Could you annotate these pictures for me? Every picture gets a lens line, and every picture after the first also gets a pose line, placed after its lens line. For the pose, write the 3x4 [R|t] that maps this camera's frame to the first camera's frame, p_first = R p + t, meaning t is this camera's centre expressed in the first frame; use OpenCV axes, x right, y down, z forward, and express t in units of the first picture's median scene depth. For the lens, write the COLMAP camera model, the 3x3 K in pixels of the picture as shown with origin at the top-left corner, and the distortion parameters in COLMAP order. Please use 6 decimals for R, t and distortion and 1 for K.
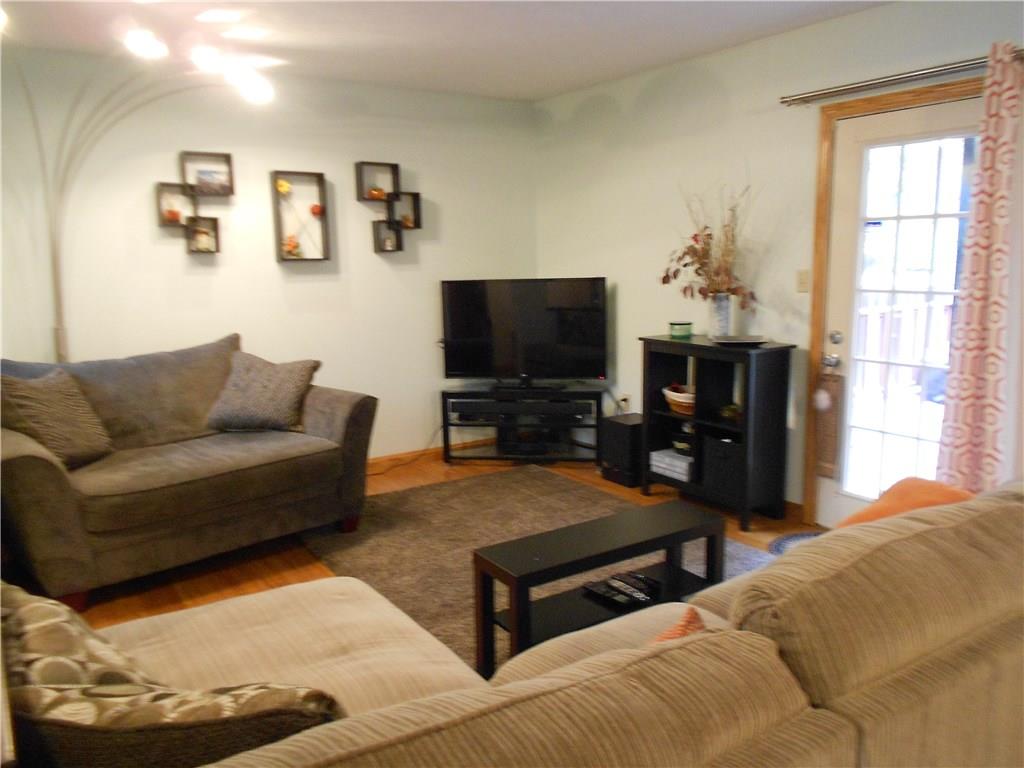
lens RADIAL K [[804.7, 0, 512.0], [0, 804.7, 384.0], [0, 0, 1]] dist [0.037433, -0.001573]
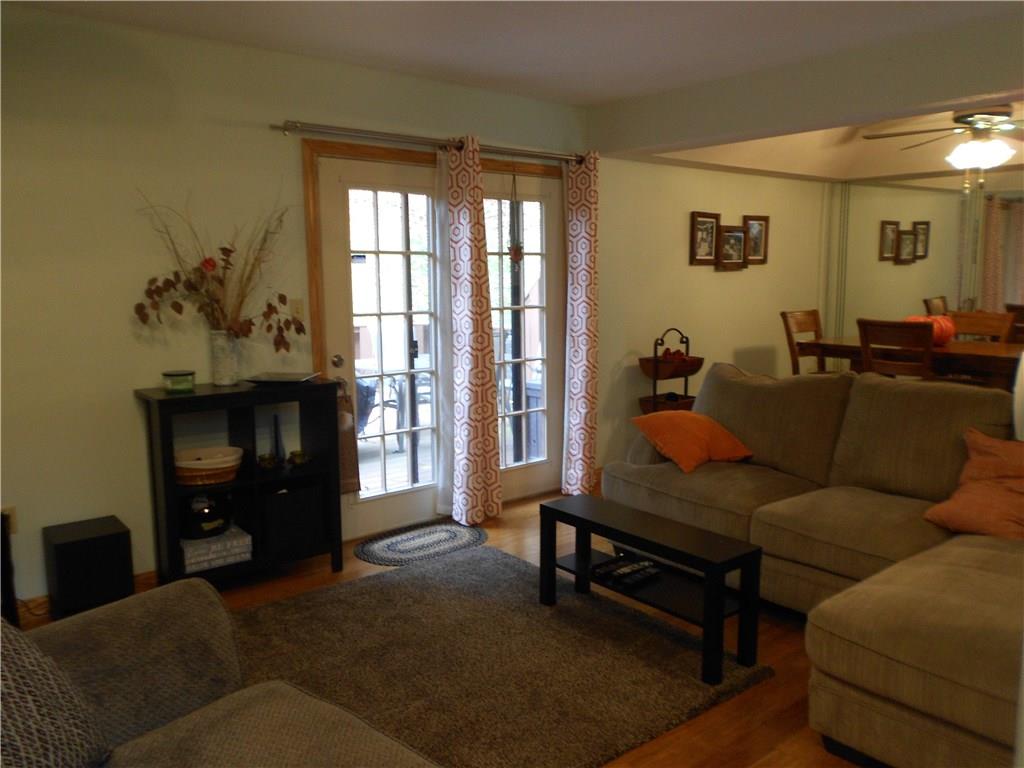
lens RADIAL K [[804.7, 0, 512.0], [0, 804.7, 384.0], [0, 0, 1]] dist [0.037433, -0.001573]
pose [[-0.117655, -0.120143, 0.985760, -0.706063], [0.165834, 0.976339, 0.138788, -0.143378], [-0.979110, 0.179802, -0.094947, 0.922464]]
